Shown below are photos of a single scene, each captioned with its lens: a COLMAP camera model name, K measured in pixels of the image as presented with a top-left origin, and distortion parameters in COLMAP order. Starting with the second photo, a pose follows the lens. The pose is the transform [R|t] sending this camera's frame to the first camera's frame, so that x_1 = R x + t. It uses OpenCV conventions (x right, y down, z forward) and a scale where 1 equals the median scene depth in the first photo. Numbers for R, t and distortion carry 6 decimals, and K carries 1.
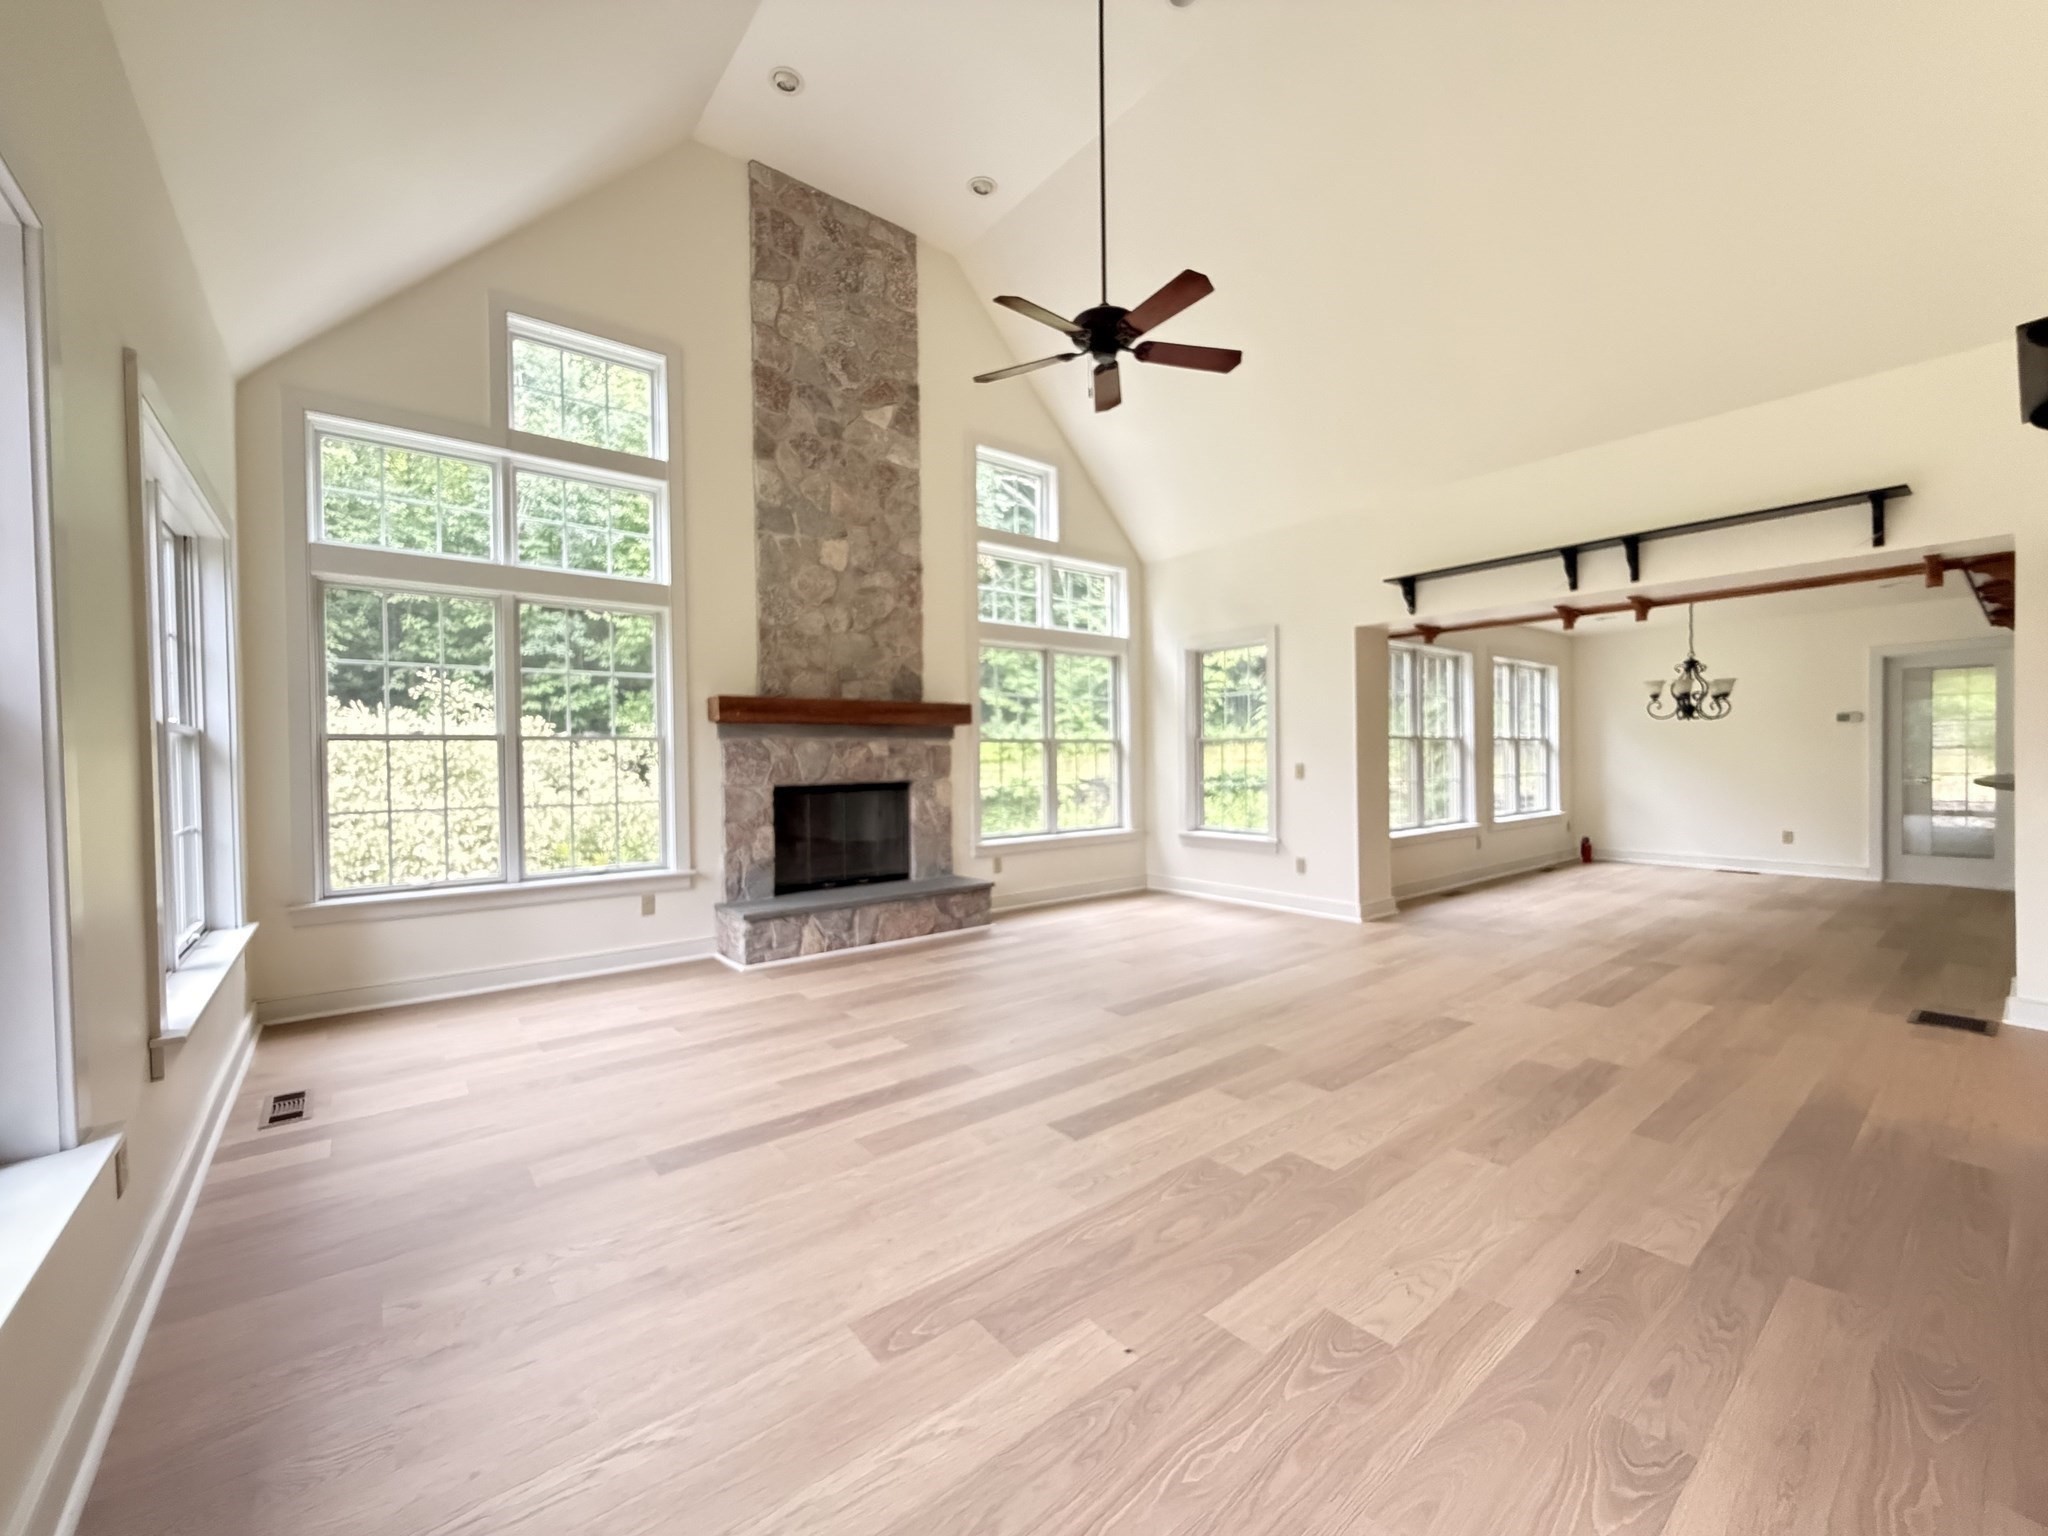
lens RADIAL K [[822.5, 0, 1018.2], [0, 822.5, 767.4], [0, 0, 1]] dist [-0.001409, -0.000179]
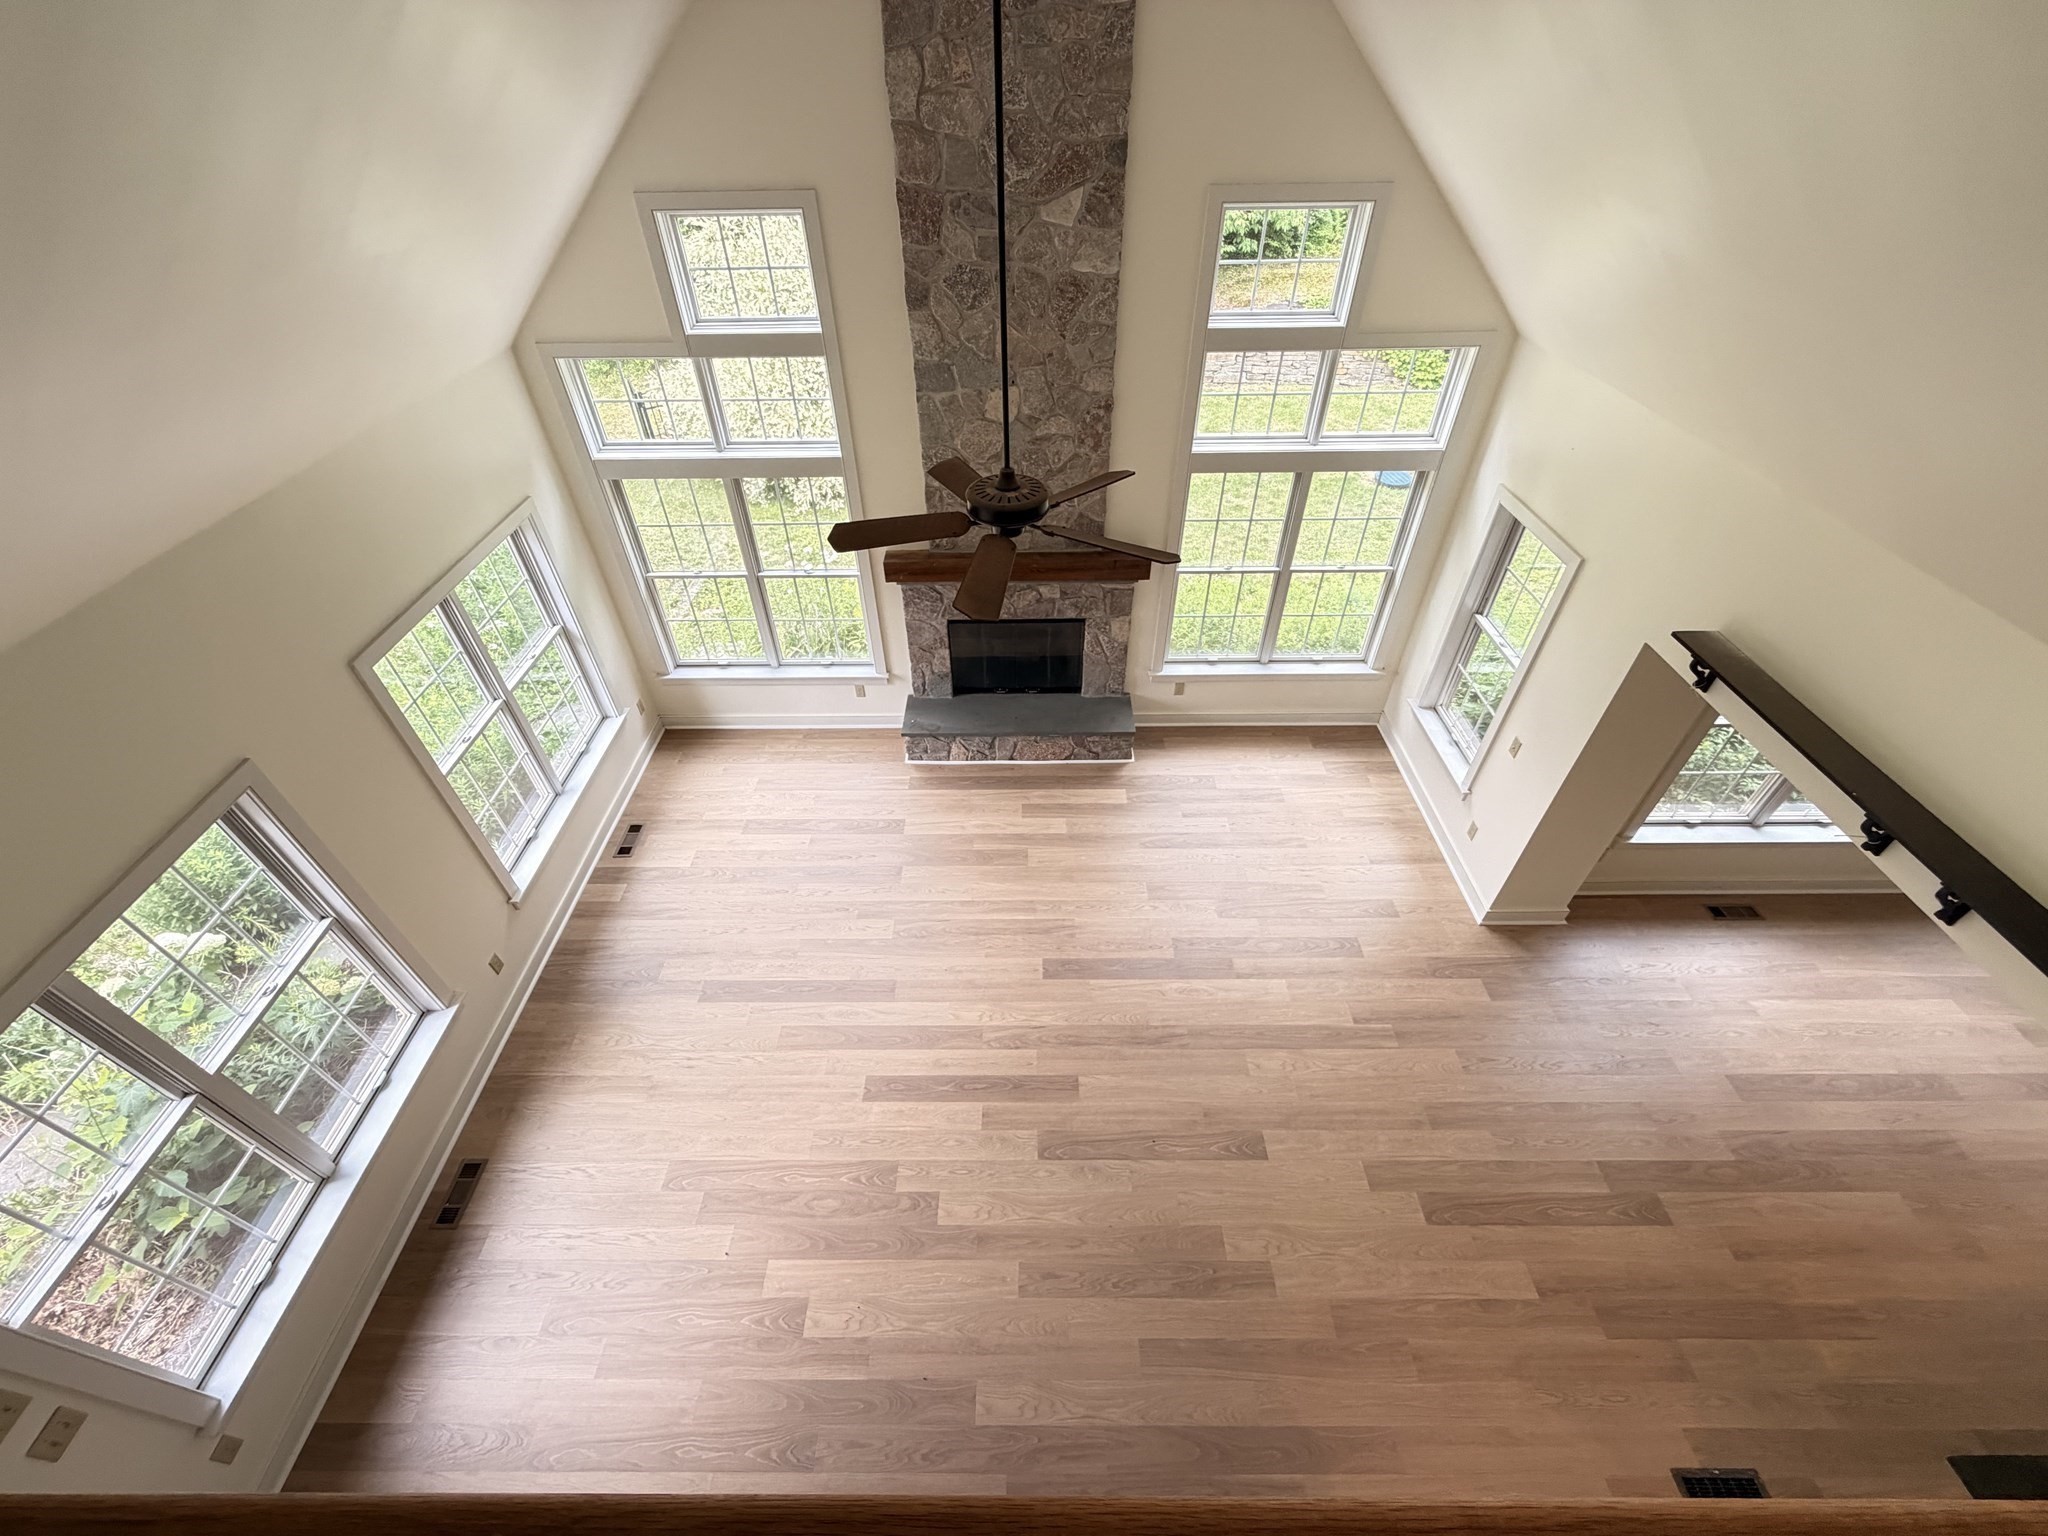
lens RADIAL K [[817.3, 0, 1018.7], [0, 817.3, 767.7], [0, 0, 1]] dist [-0.000375, 0.000023]
pose [[0.780778, 0.418818, -0.463657, 0.524140], [-0.004649, 0.745951, 0.665984, -0.767168], [0.624792, -0.517830, 0.584369, 0.358293]]
